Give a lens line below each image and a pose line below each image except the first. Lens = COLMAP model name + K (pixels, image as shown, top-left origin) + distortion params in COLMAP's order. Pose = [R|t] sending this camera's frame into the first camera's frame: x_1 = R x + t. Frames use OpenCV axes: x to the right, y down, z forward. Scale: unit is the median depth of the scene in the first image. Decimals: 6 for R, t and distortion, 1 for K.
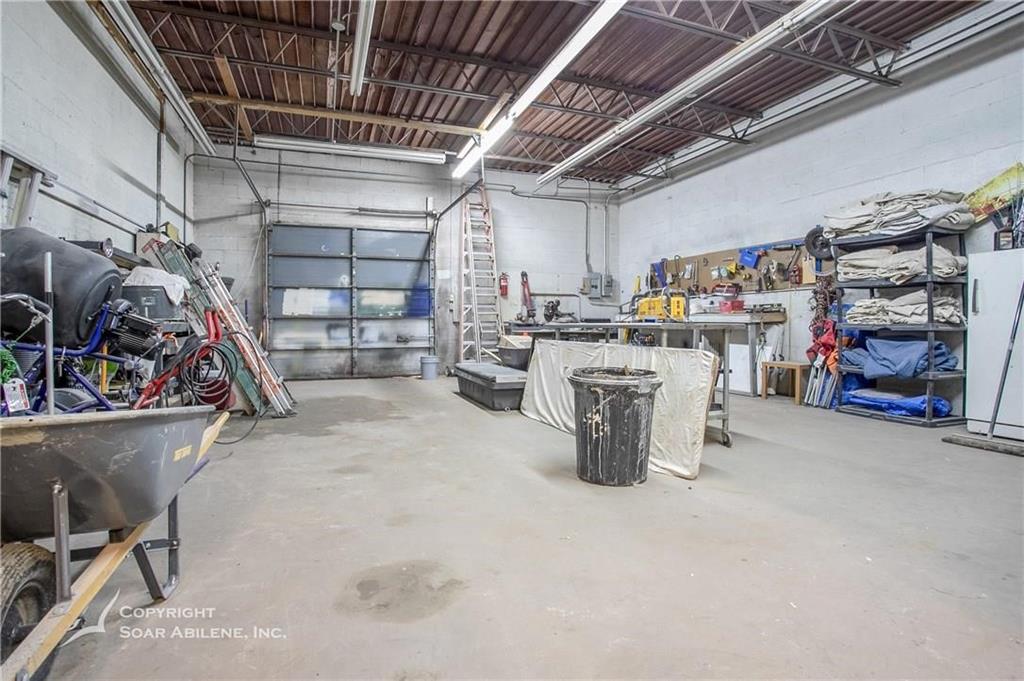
lens RADIAL K [[510.2, 0, 502.0], [0, 510.2, 324.9], [0, 0, 1]] dist [-0.073768, 0.031200]
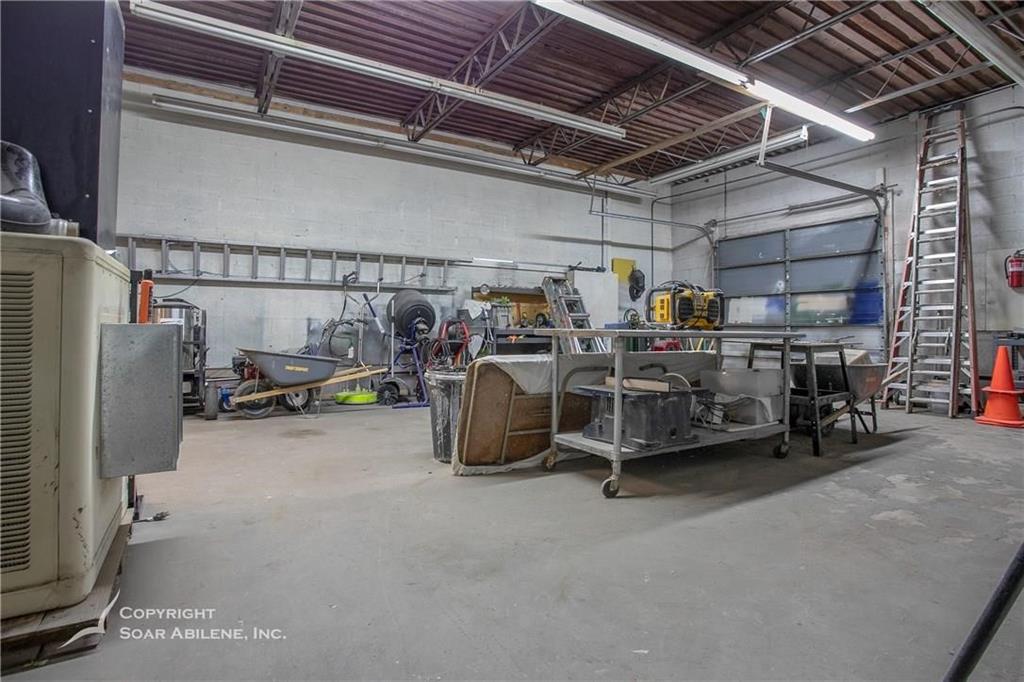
lens RADIAL K [[510.2, 0, 502.0], [0, 510.2, 325.4], [0, 0, 1]] dist [-0.073768, 0.031200]
pose [[0.193573, -0.005766, -0.981069, 0.849891], [-0.012614, 0.999885, -0.008365, -0.000135], [0.981005, 0.013994, 0.193478, 0.515424]]
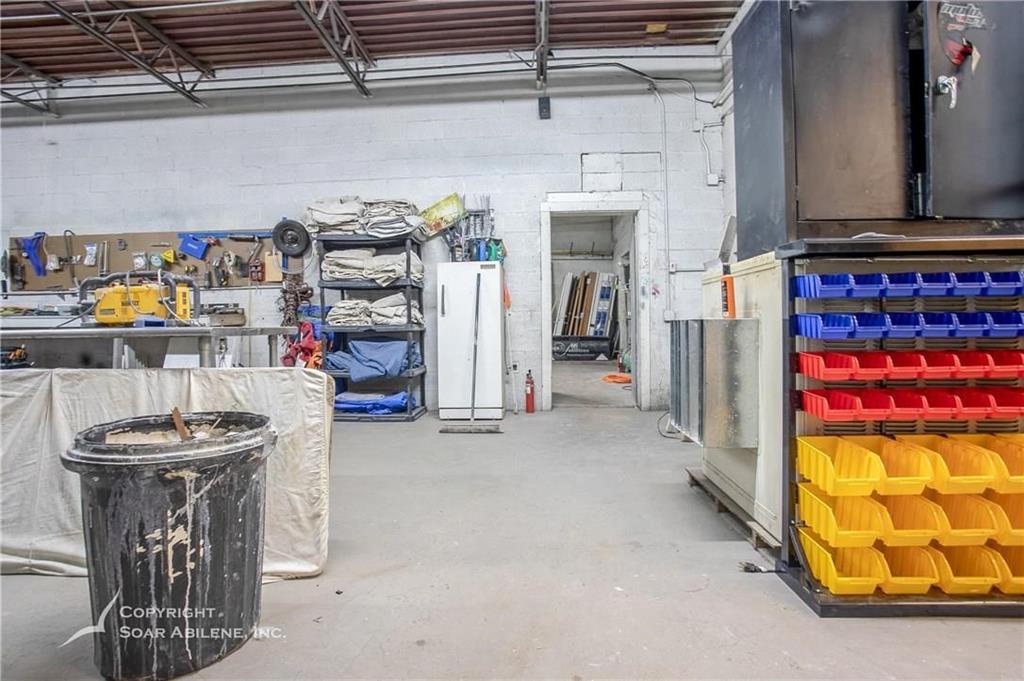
lens RADIAL K [[510.2, 0, 502.0], [0, 510.2, 324.9], [0, 0, 1]] dist [-0.073768, 0.031200]
pose [[0.388705, -0.009668, 0.921311, -0.060726], [0.018332, 0.999828, 0.002757, -0.000808], [-0.921180, 0.015817, 0.388816, 0.319581]]
